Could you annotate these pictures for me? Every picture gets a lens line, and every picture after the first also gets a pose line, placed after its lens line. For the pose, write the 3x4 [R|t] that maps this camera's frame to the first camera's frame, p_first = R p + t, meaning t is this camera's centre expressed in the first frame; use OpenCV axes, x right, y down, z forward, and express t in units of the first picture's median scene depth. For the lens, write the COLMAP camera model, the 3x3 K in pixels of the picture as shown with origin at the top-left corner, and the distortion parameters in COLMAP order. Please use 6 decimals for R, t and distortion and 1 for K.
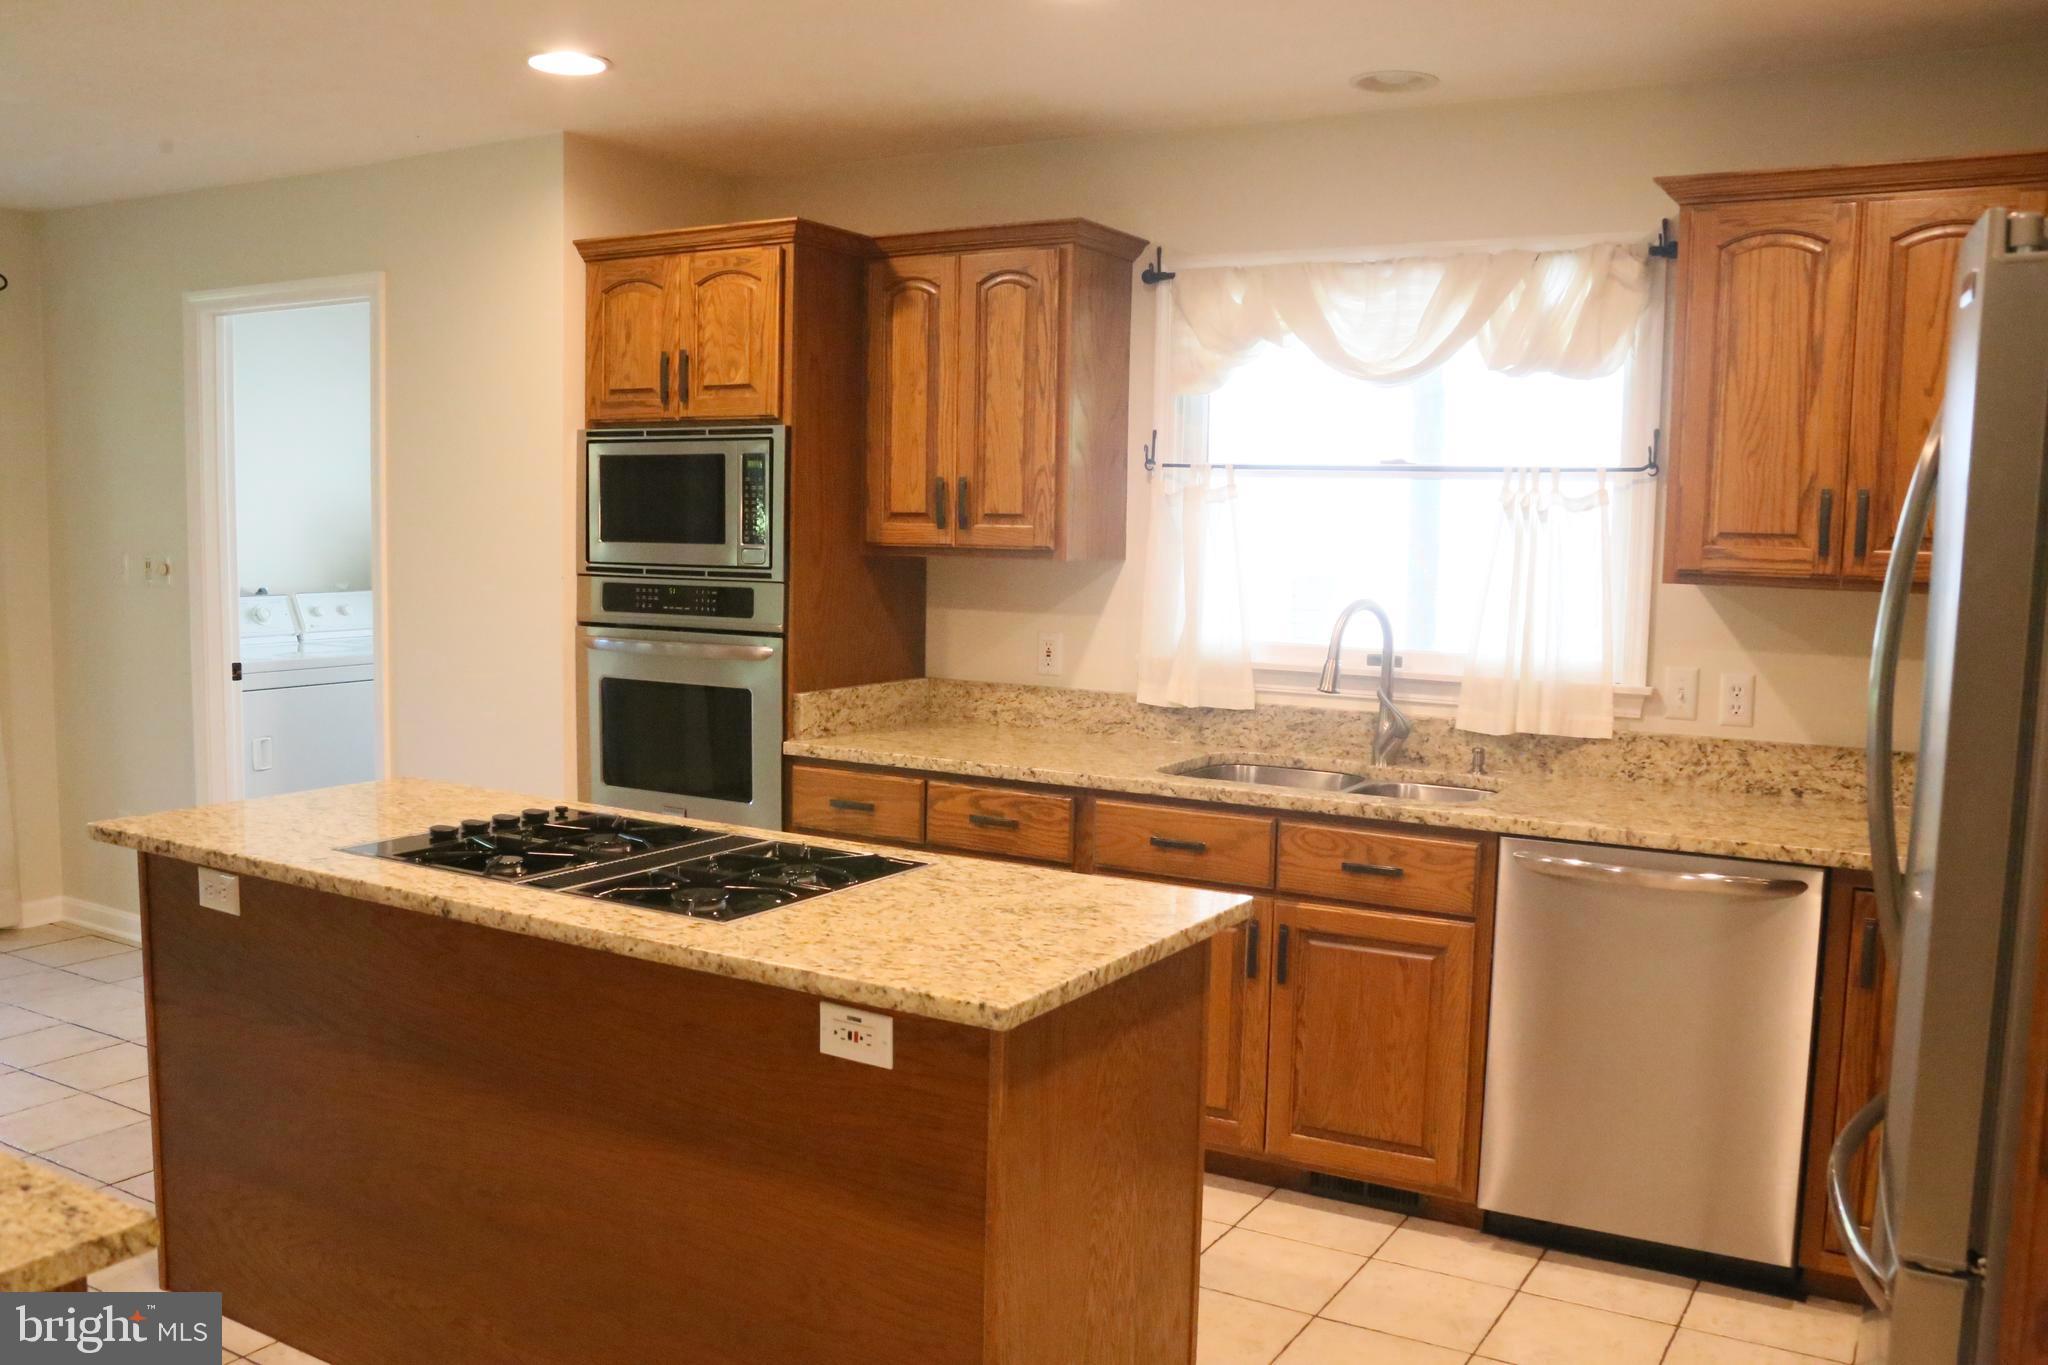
lens RADIAL K [[1748.8, 0, 1018.6], [0, 1748.8, 706.5], [0, 0, 1]] dist [-0.144737, 0.139375]
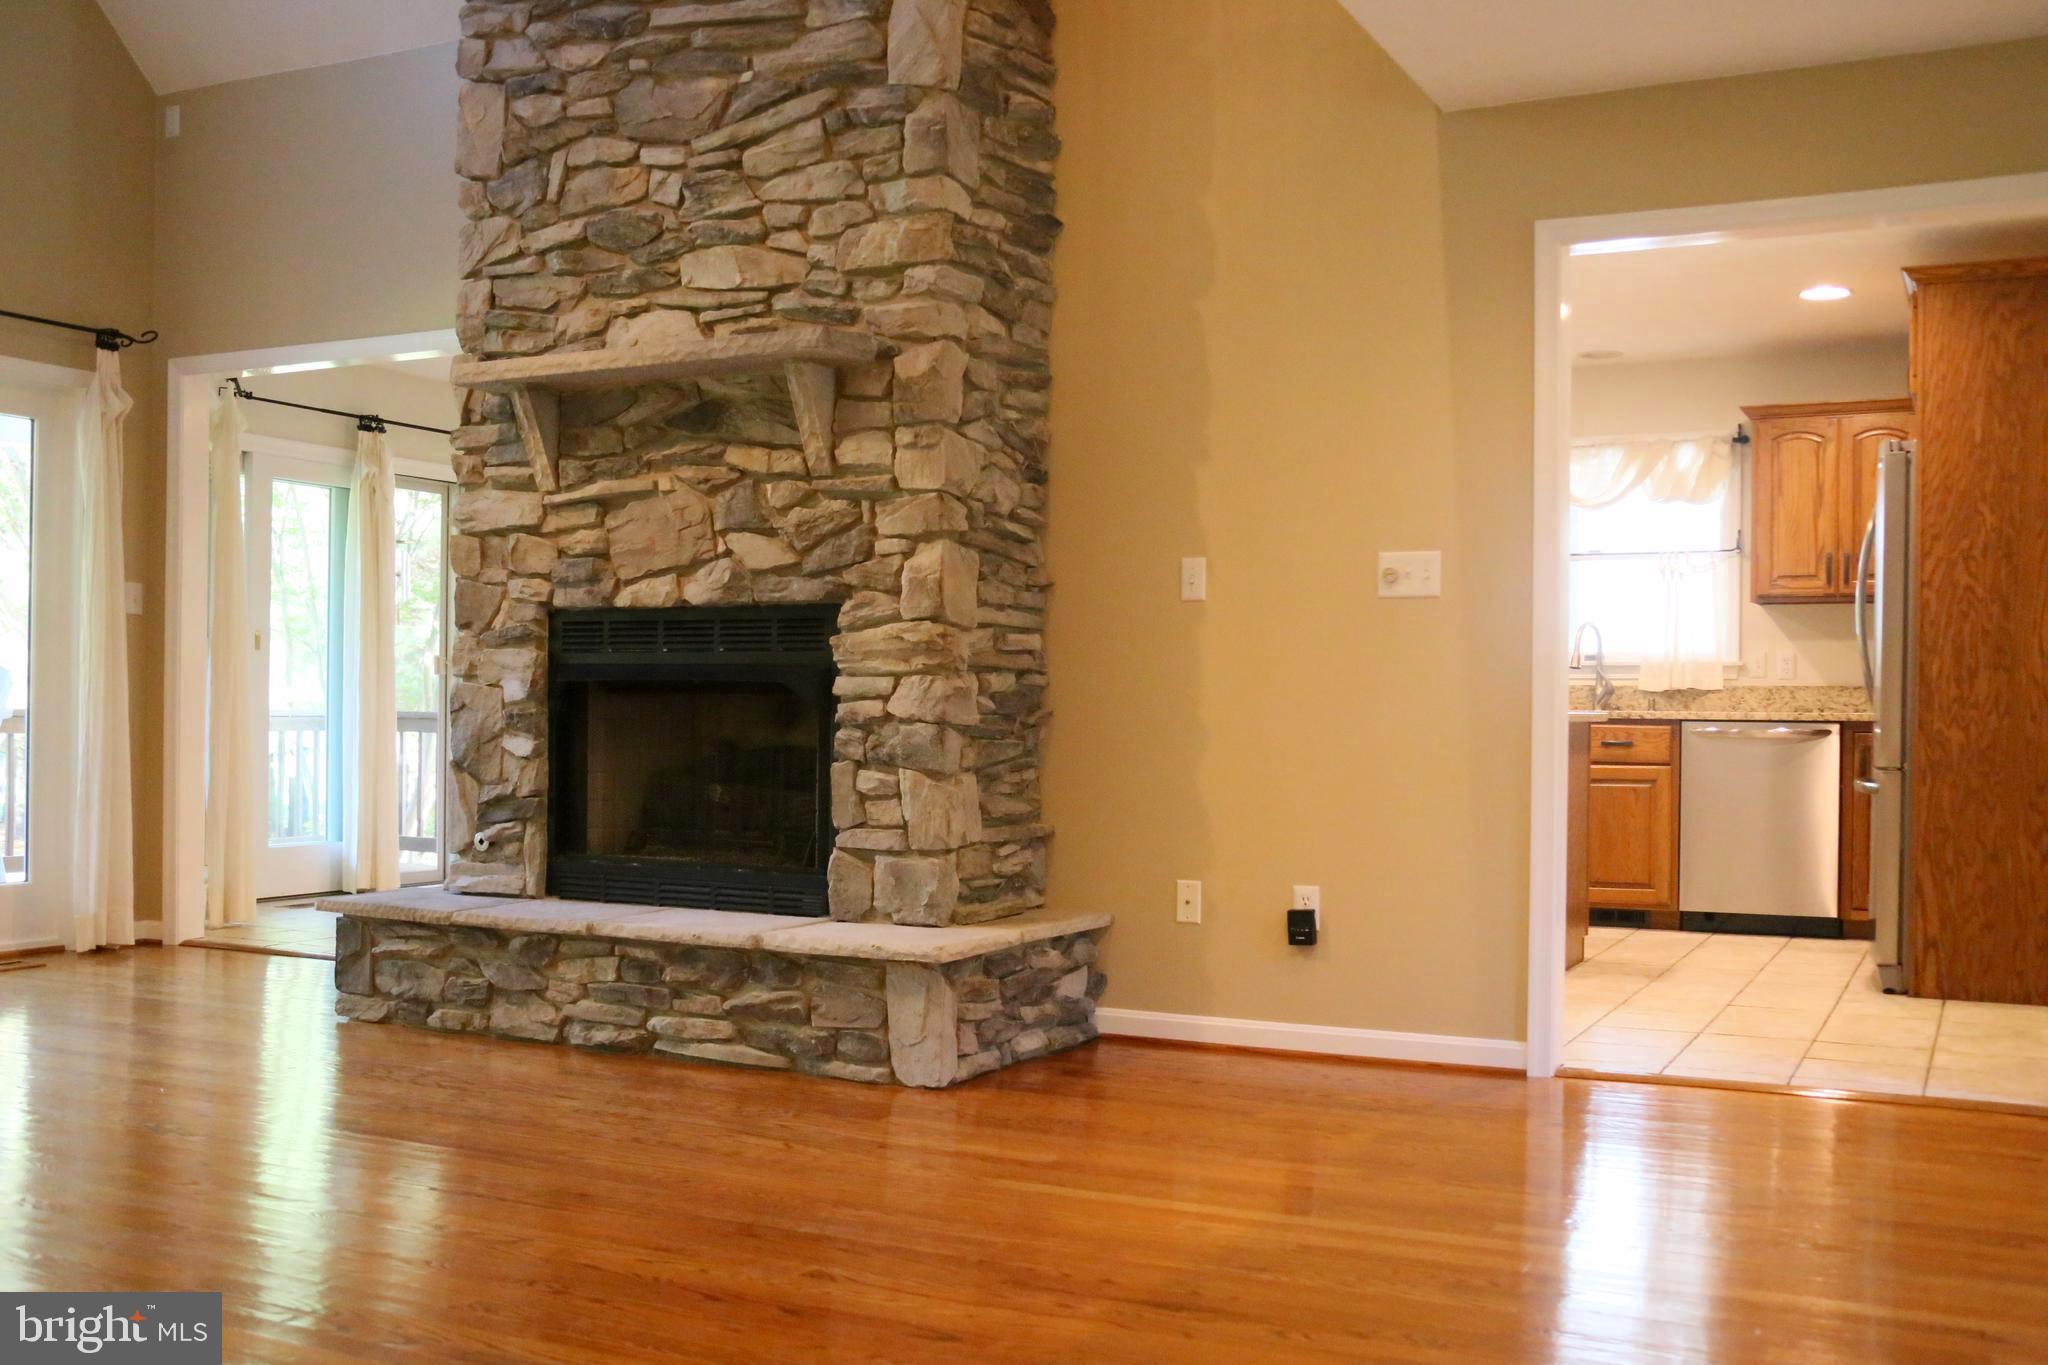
lens RADIAL K [[1994.3, 0, 1019.3], [0, 1994.3, 711.1], [0, 0, 1]] dist [-0.120024, 0.216241]
pose [[0.997656, -0.008487, 0.067896, -0.581897], [0.015605, 0.994348, -0.105016, 0.258276], [-0.066621, 0.105829, 0.992150, -1.115409]]
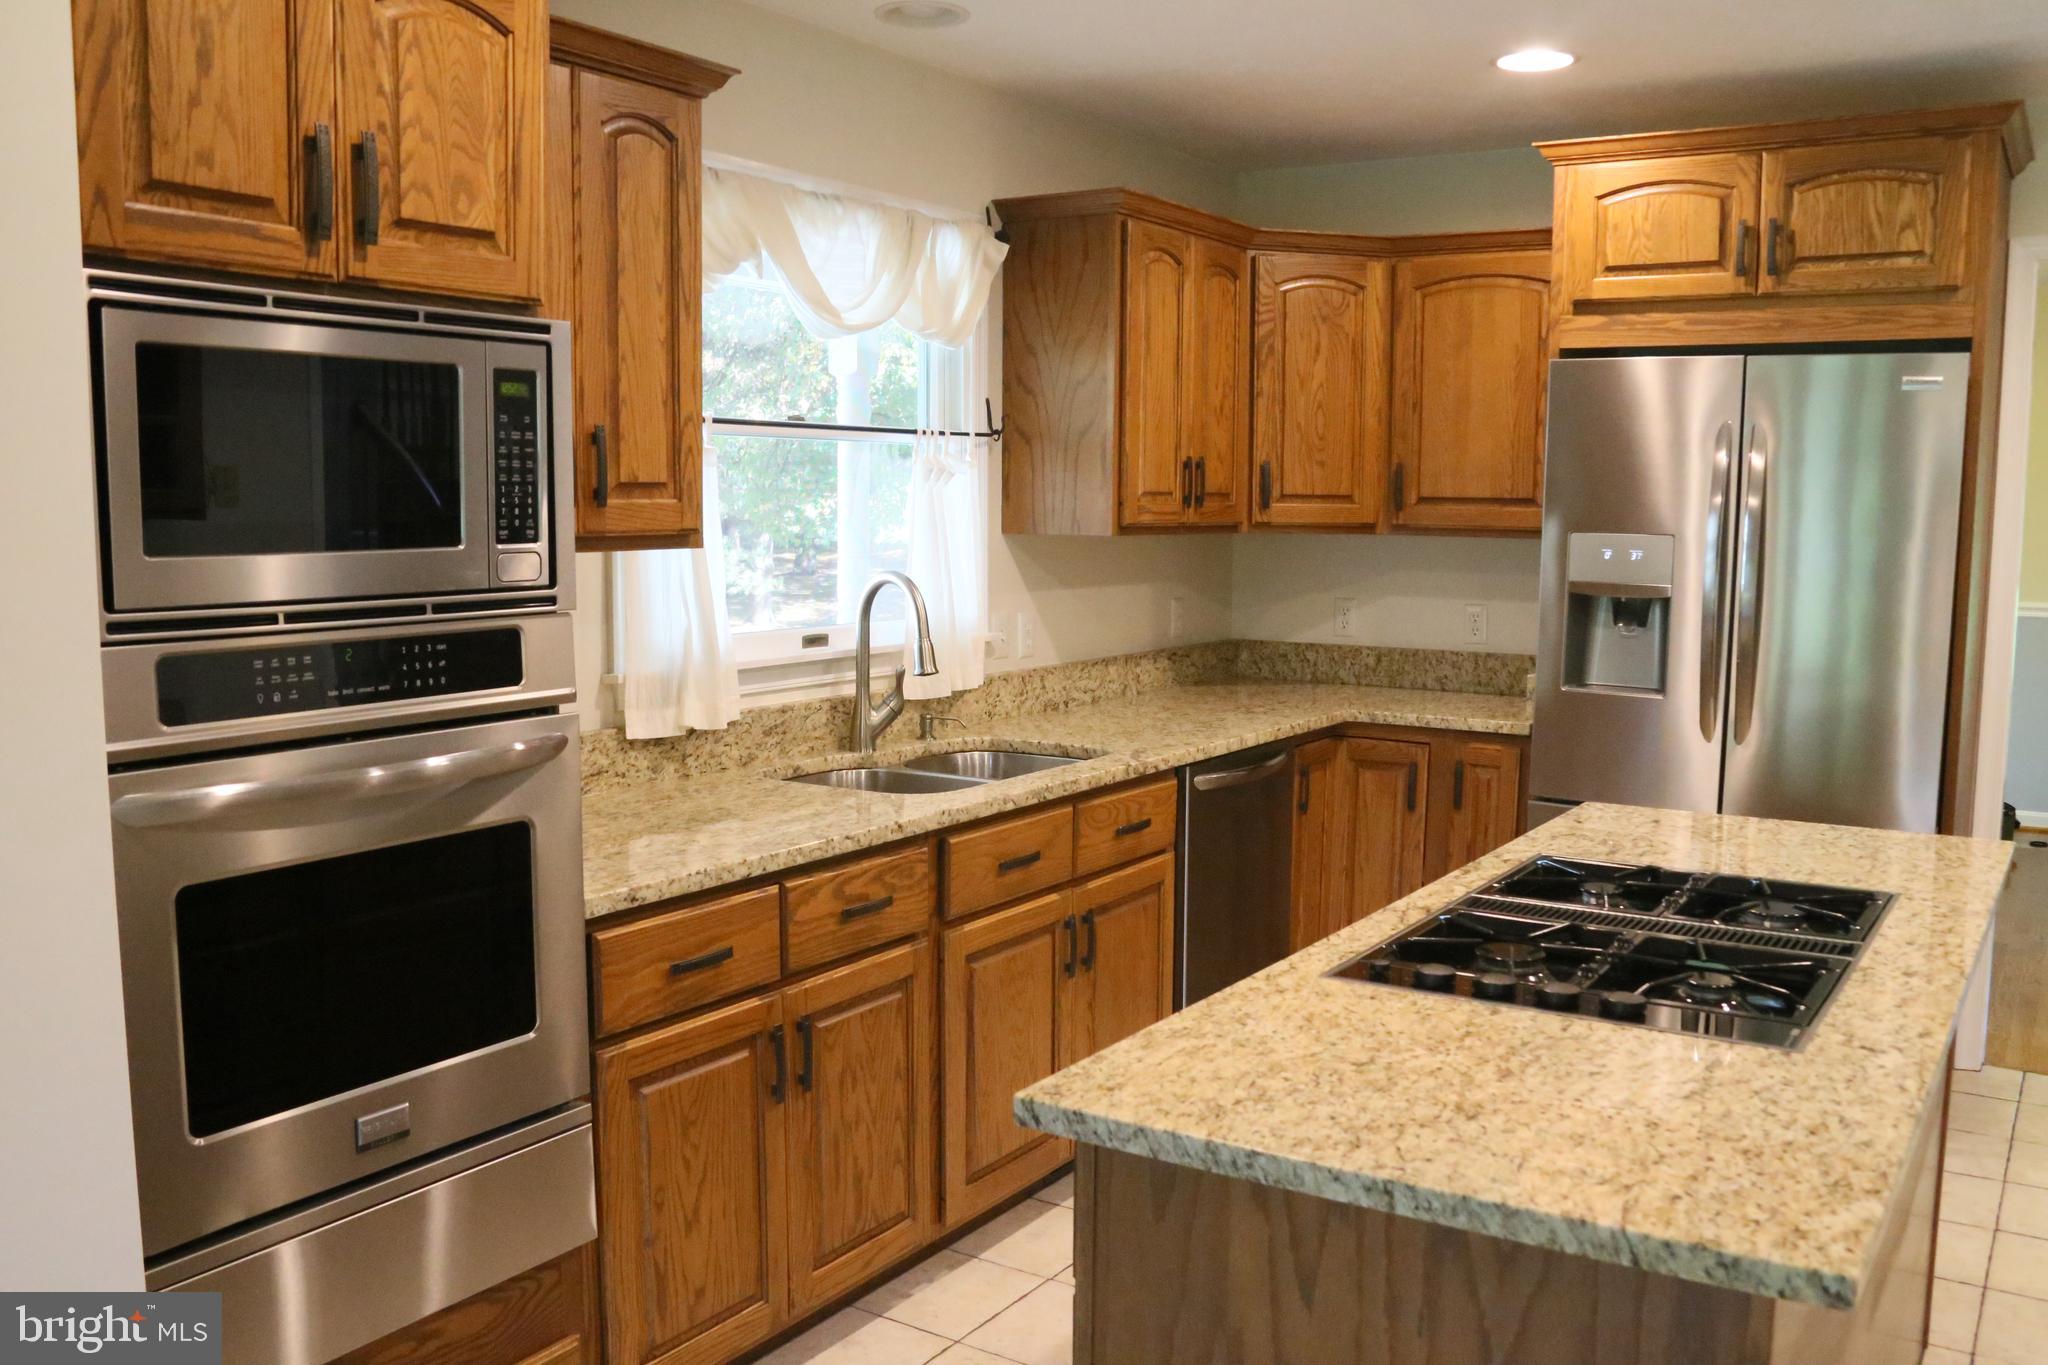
lens RADIAL K [[1748.8, 0, 1018.6], [0, 1748.8, 706.5], [0, 0, 1]] dist [-0.144737, 0.139375]
pose [[0.033401, -0.134520, 0.990348, -0.735450], [0.102558, 0.986131, 0.130489, -0.107213], [-0.994166, 0.097209, 0.046734, 0.916509]]
